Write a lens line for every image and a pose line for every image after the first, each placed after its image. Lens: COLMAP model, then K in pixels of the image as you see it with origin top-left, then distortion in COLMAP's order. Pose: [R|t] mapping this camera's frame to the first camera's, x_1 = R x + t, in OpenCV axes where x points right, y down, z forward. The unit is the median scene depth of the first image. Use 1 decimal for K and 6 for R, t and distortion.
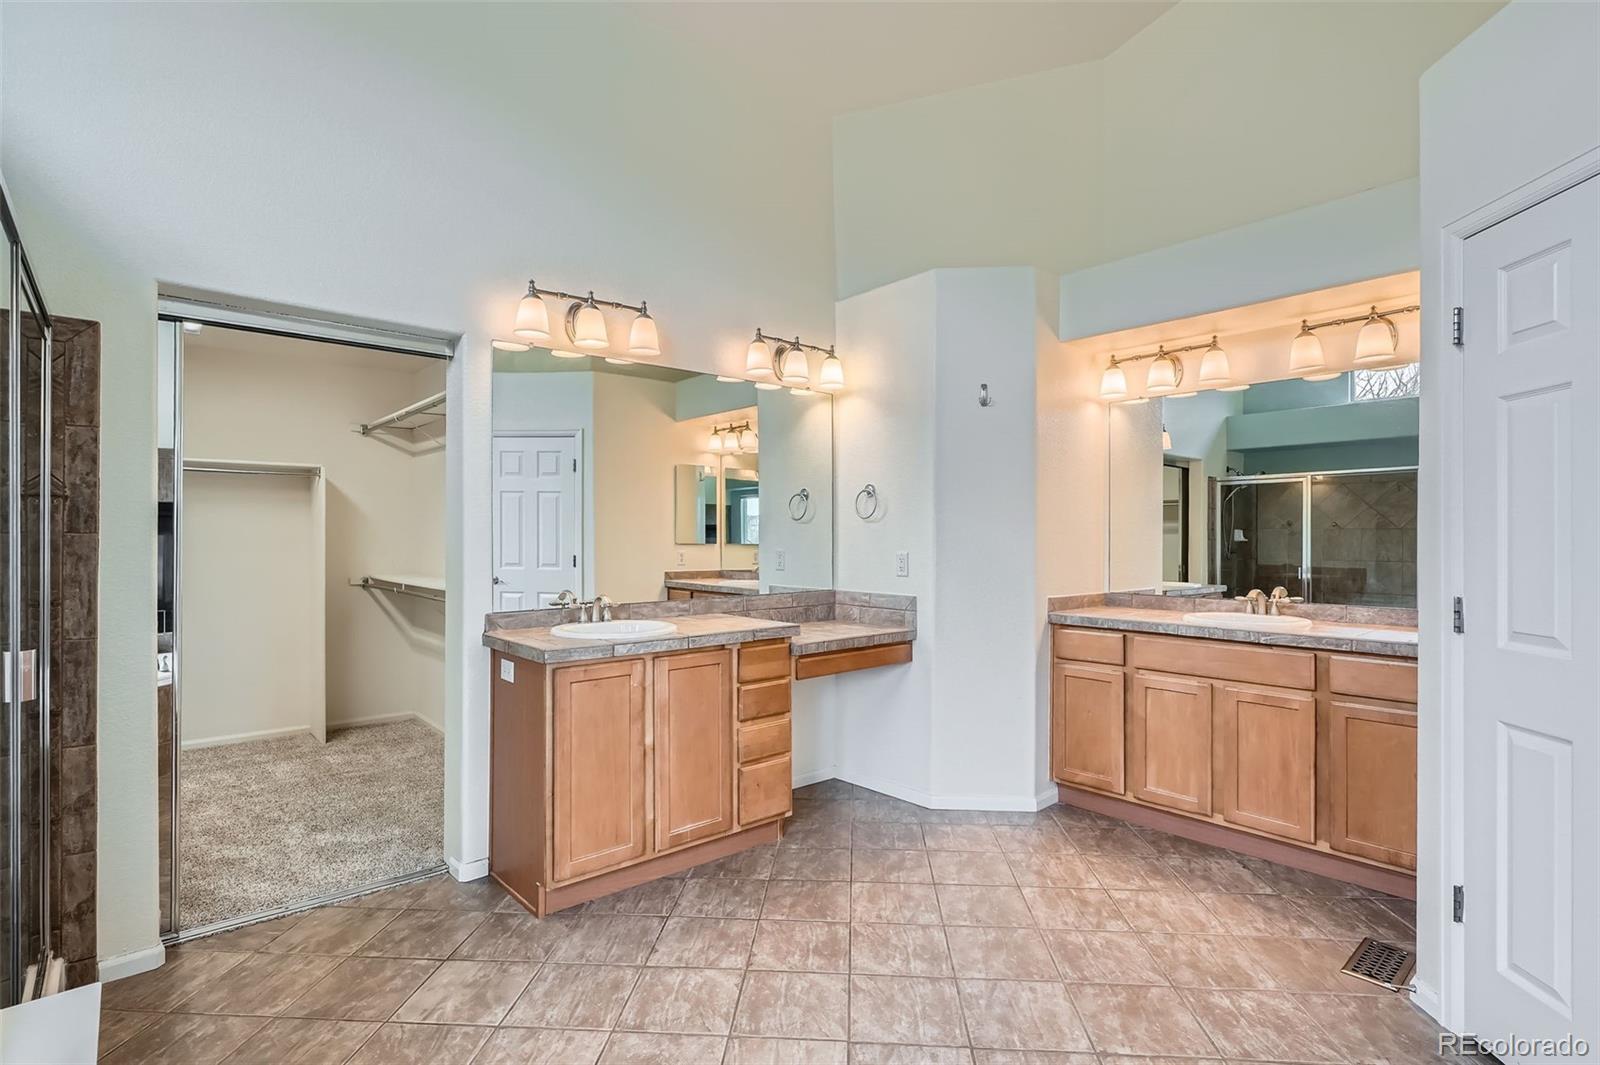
lens RADIAL K [[780.0, 0, 803.3], [0, 780.0, 528.8], [0, 0, 1]] dist [0.005923, 0.000666]
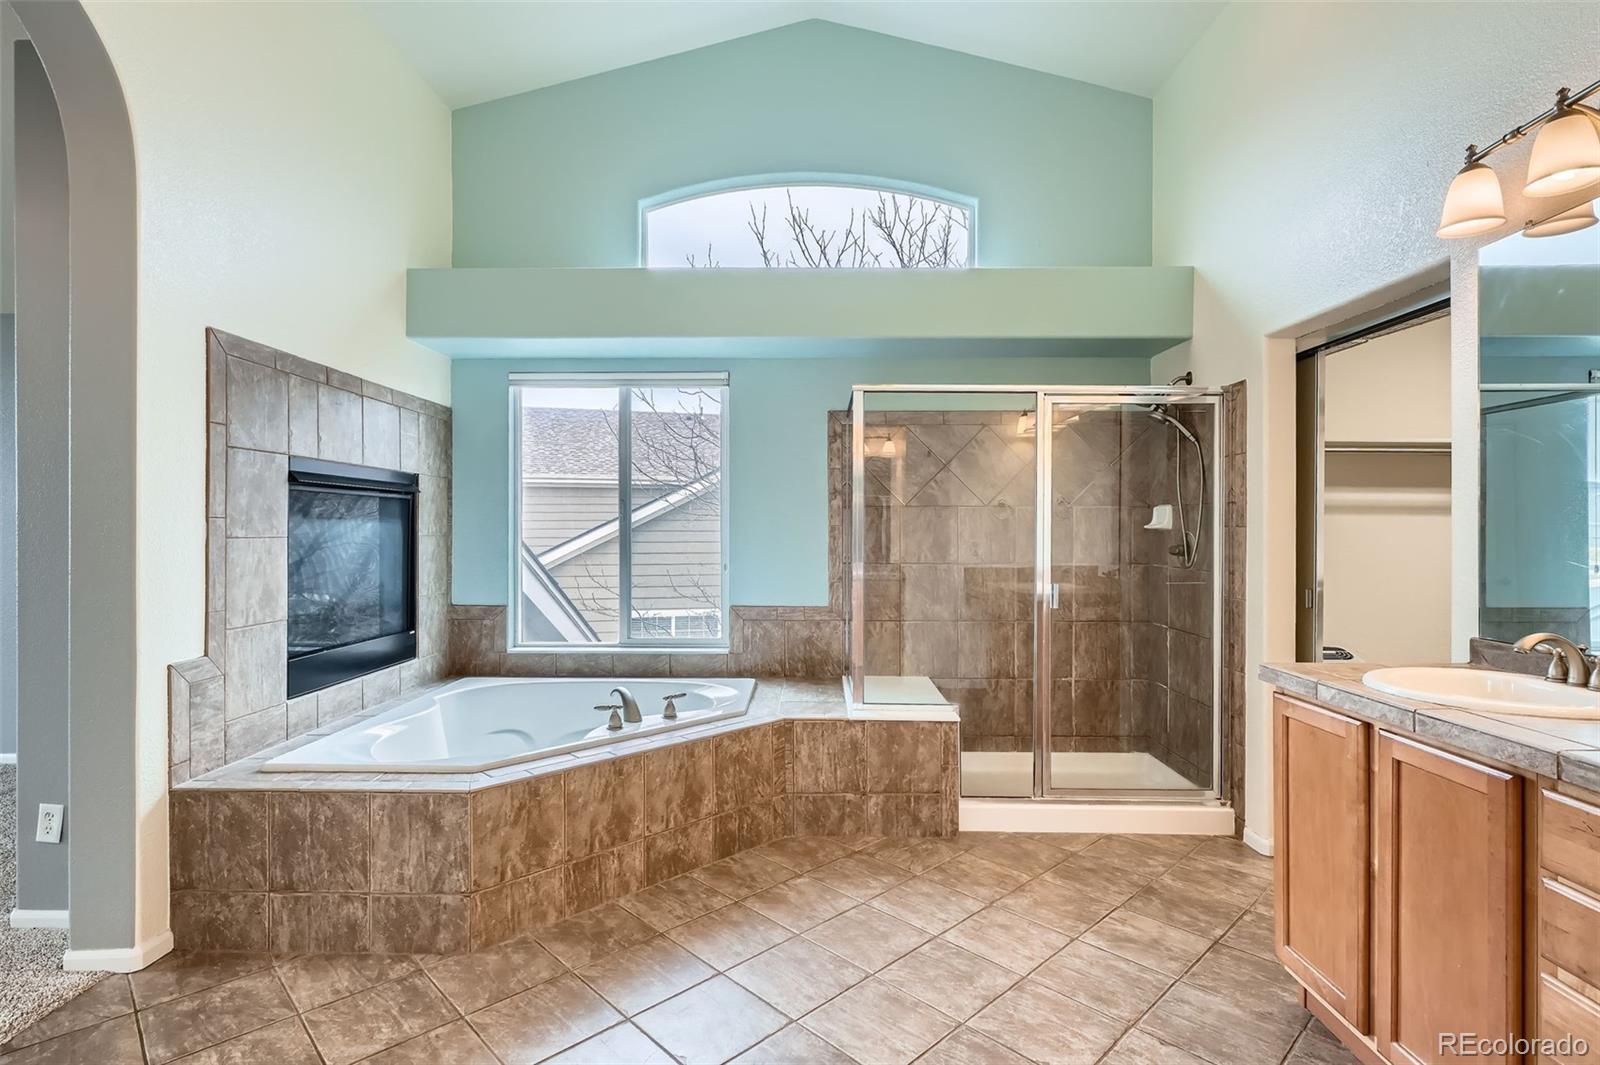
lens RADIAL K [[780.0, 0, 801.5], [0, 780.0, 535.1], [0, 0, 1]] dist [0.005923, 0.000666]
pose [[-0.669173, 0.000782, -0.743107, 0.667919], [0.001904, 0.999998, -0.000662, 0.017410], [0.743104, -0.001858, -0.669173, 1.281500]]
